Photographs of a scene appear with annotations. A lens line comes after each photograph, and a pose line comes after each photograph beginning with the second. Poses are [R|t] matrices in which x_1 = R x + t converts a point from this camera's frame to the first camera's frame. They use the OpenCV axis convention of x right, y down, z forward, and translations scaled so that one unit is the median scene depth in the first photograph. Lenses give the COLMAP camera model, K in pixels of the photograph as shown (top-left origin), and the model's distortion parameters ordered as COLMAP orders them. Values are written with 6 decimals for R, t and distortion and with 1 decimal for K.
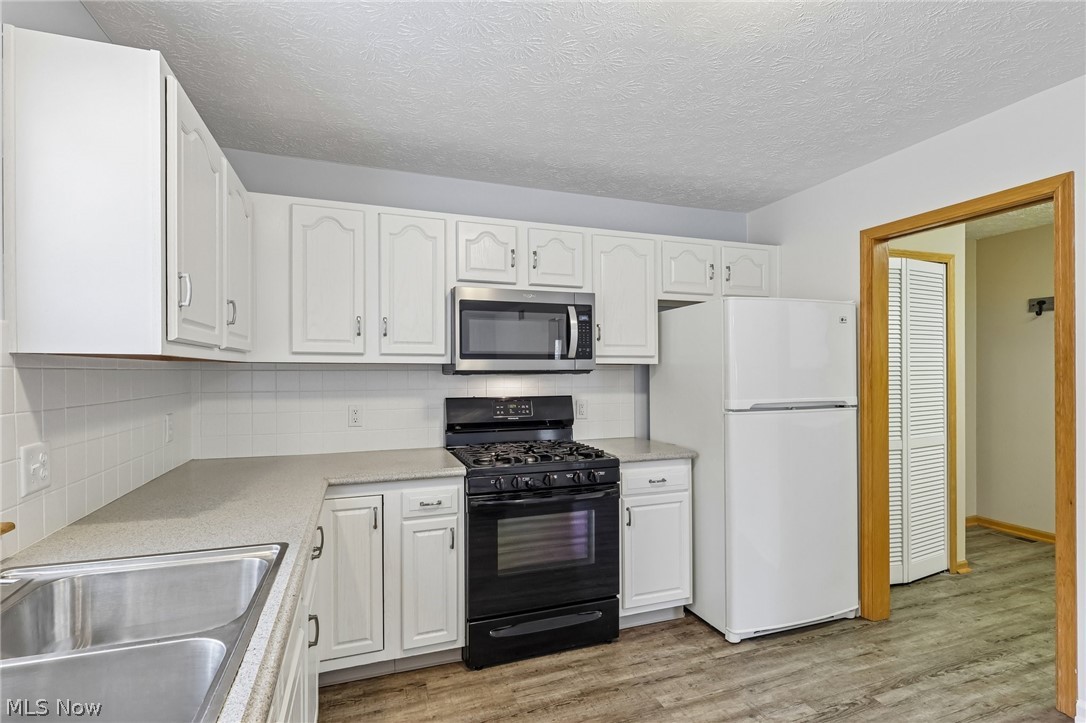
lens RADIAL K [[511.9, 0, 540.7], [0, 511.9, 372.8], [0, 0, 1]] dist [-0.001589, 0.000964]
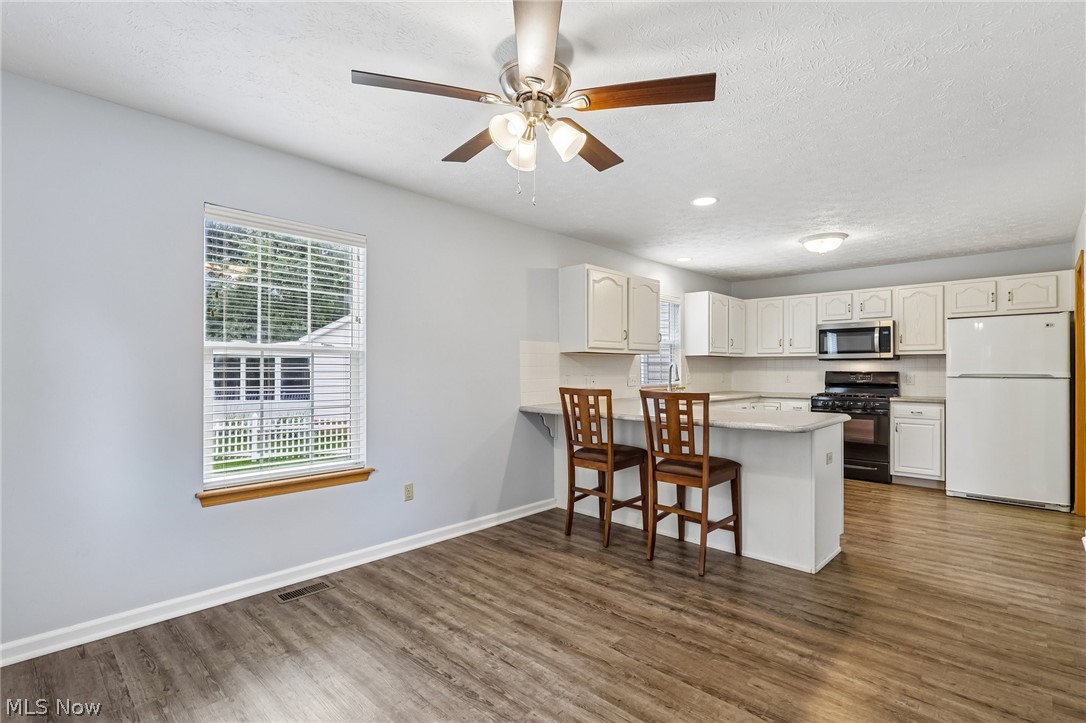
lens RADIAL K [[514.7, 0, 537.9], [0, 514.7, 363.2], [0, 0, 1]] dist [-0.003849, 0.001728]
pose [[0.450766, -0.002913, -0.892637, 1.350970], [-0.005221, 0.999969, -0.005900, 0.036545], [0.892627, 0.007320, 0.450737, -1.226050]]
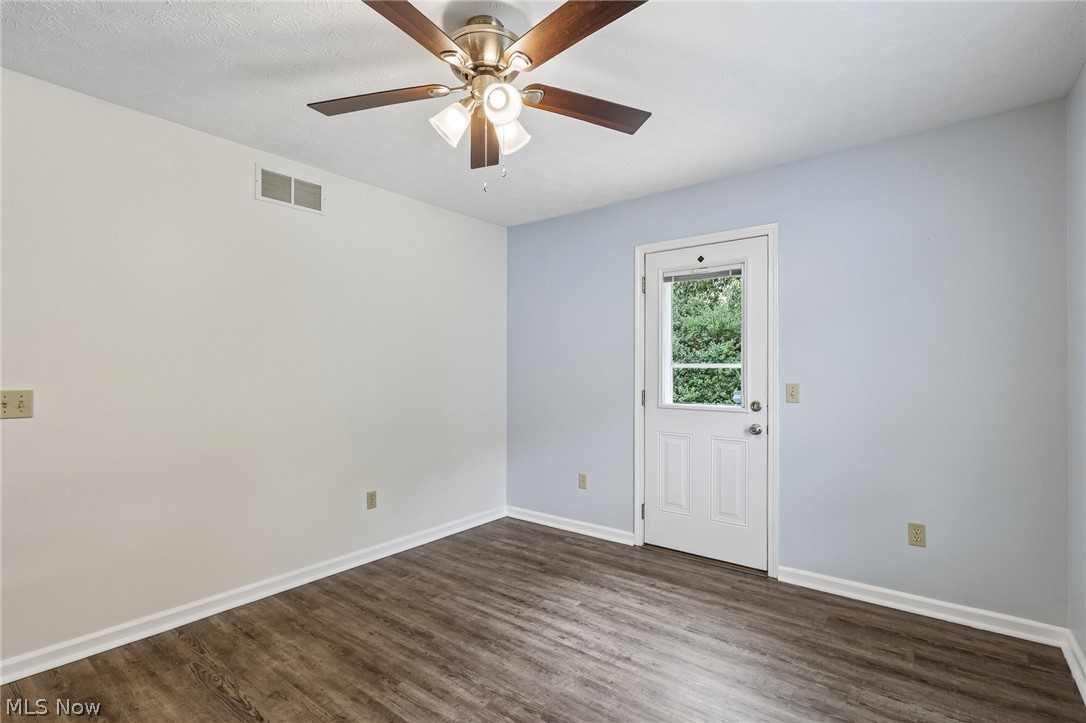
lens RADIAL K [[511.9, 0, 540.7], [0, 511.9, 372.8], [0, 0, 1]] dist [-0.001589, 0.000964]
pose [[-0.533190, 0.000696, 0.845995, 0.083243], [0.001798, 0.999998, 0.000310, 0.041425], [-0.845993, 0.001687, -0.533191, -0.604664]]
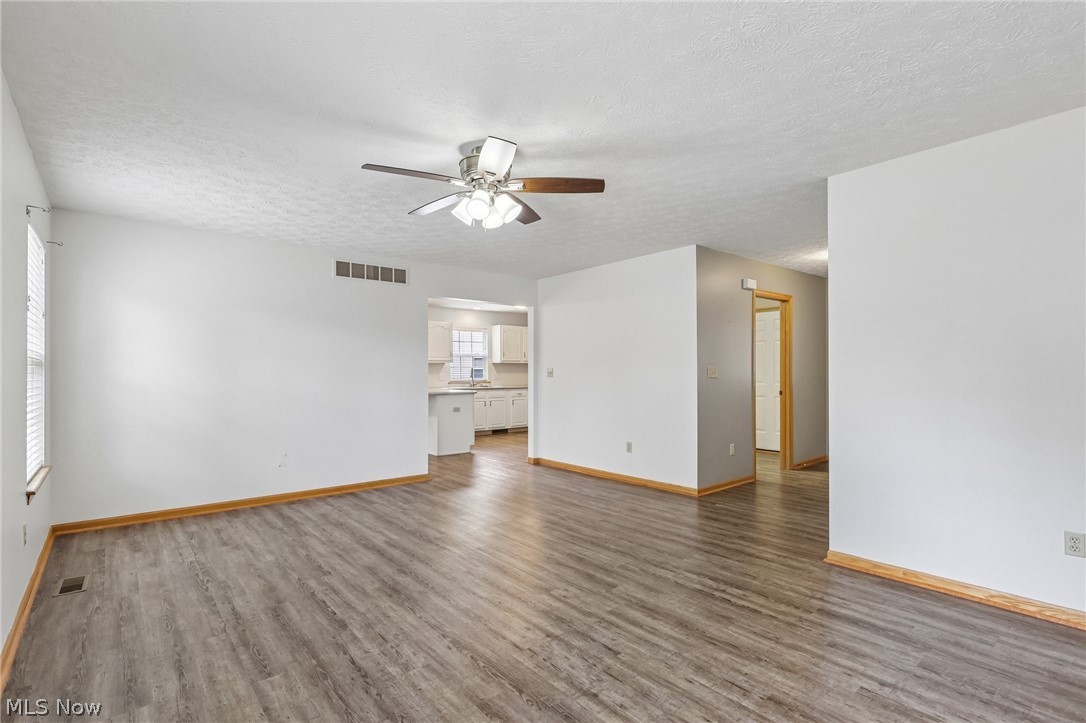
lens RADIAL K [[510.2, 0, 540.3], [0, 510.2, 366.6], [0, 0, 1]] dist [-0.003240, -0.000085]
pose [[0.346126, -0.003785, -0.938181, 3.384054], [-0.001568, 0.999988, -0.004613, 0.029913], [0.938187, 0.003068, 0.346115, -0.570860]]
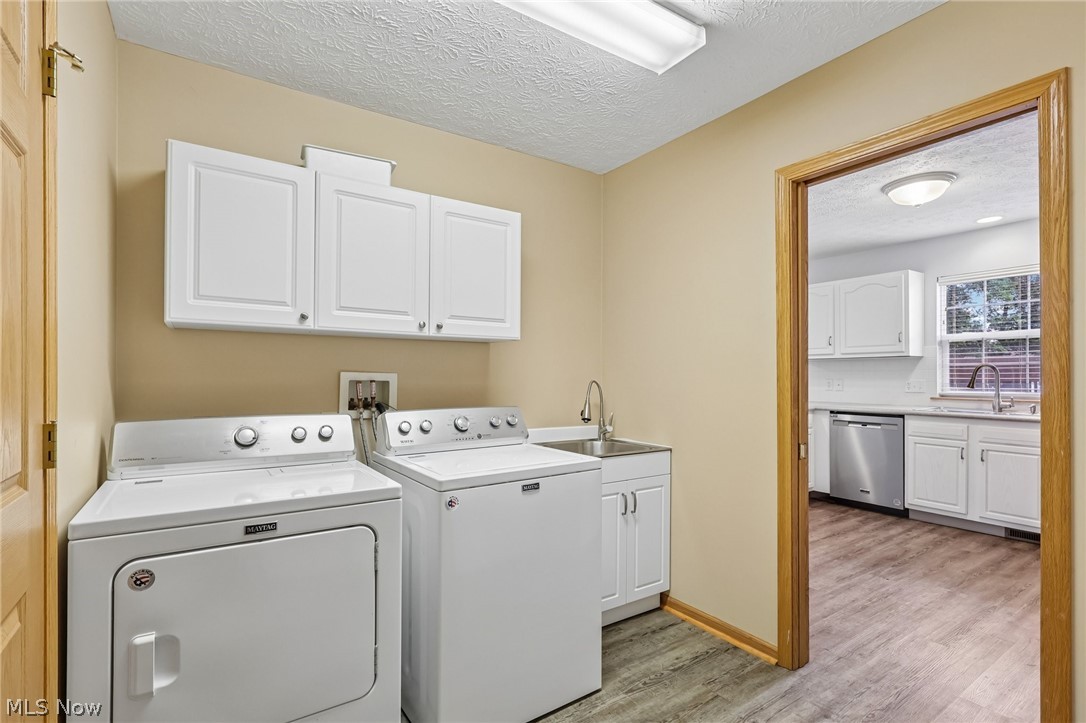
lens RADIAL K [[517.6, 0, 541.2], [0, 517.6, 372.6], [0, 0, 1]] dist [0.002737, 0.000516]
pose [[-0.967697, 0.003666, -0.252090, 1.394899], [0.004034, 0.999991, -0.000941, 0.040053], [0.252084, -0.001928, -0.967703, 1.463317]]
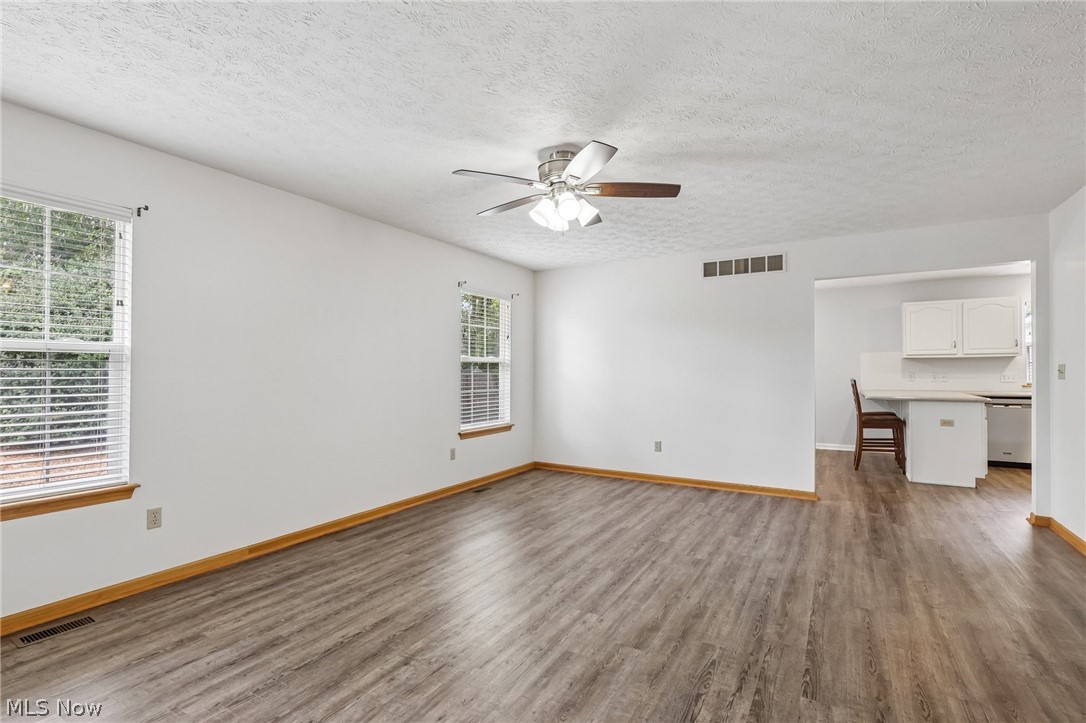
lens RADIAL K [[510.2, 0, 540.3], [0, 510.2, 366.6], [0, 0, 1]] dist [-0.003240, -0.000085]
pose [[-0.768323, 0.000738, -0.640062, 3.080761], [0.002373, 0.999996, -0.001695, 0.031011], [0.640058, -0.002822, -0.768321, 0.493274]]
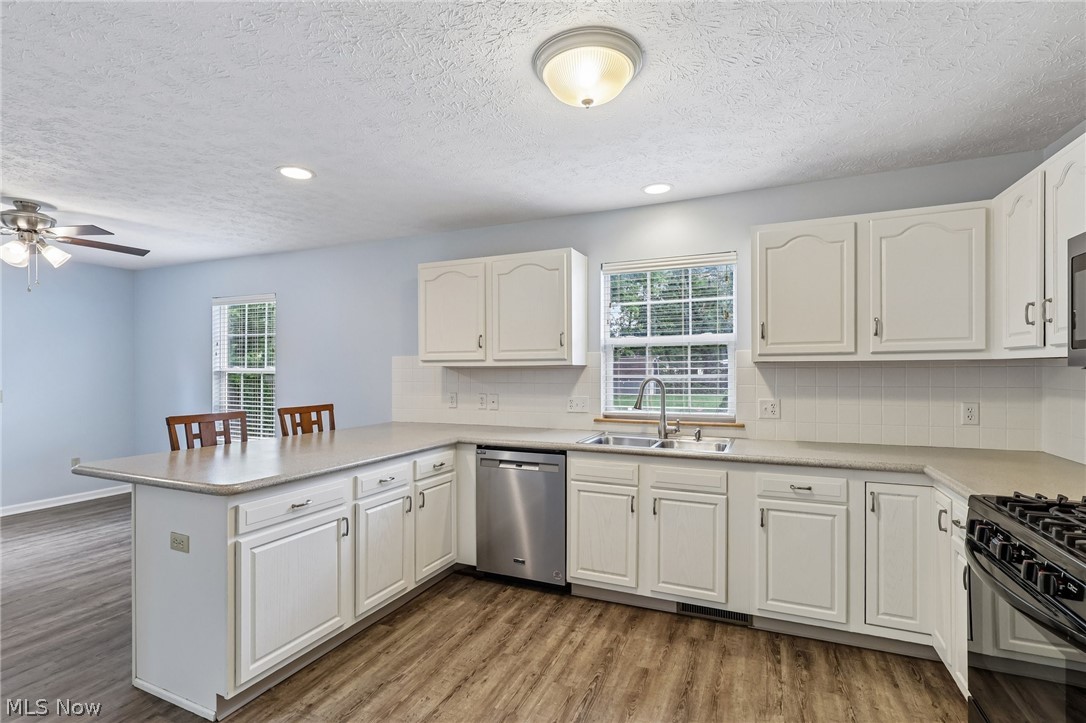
lens RADIAL K [[511.9, 0, 540.7], [0, 511.9, 372.8], [0, 0, 1]] dist [-0.001589, 0.000964]
pose [[-0.684286, 0.008202, -0.729168, 0.741155], [0.003114, 0.999960, 0.008325, -0.004372], [0.729207, 0.003426, -0.684284, 0.904679]]
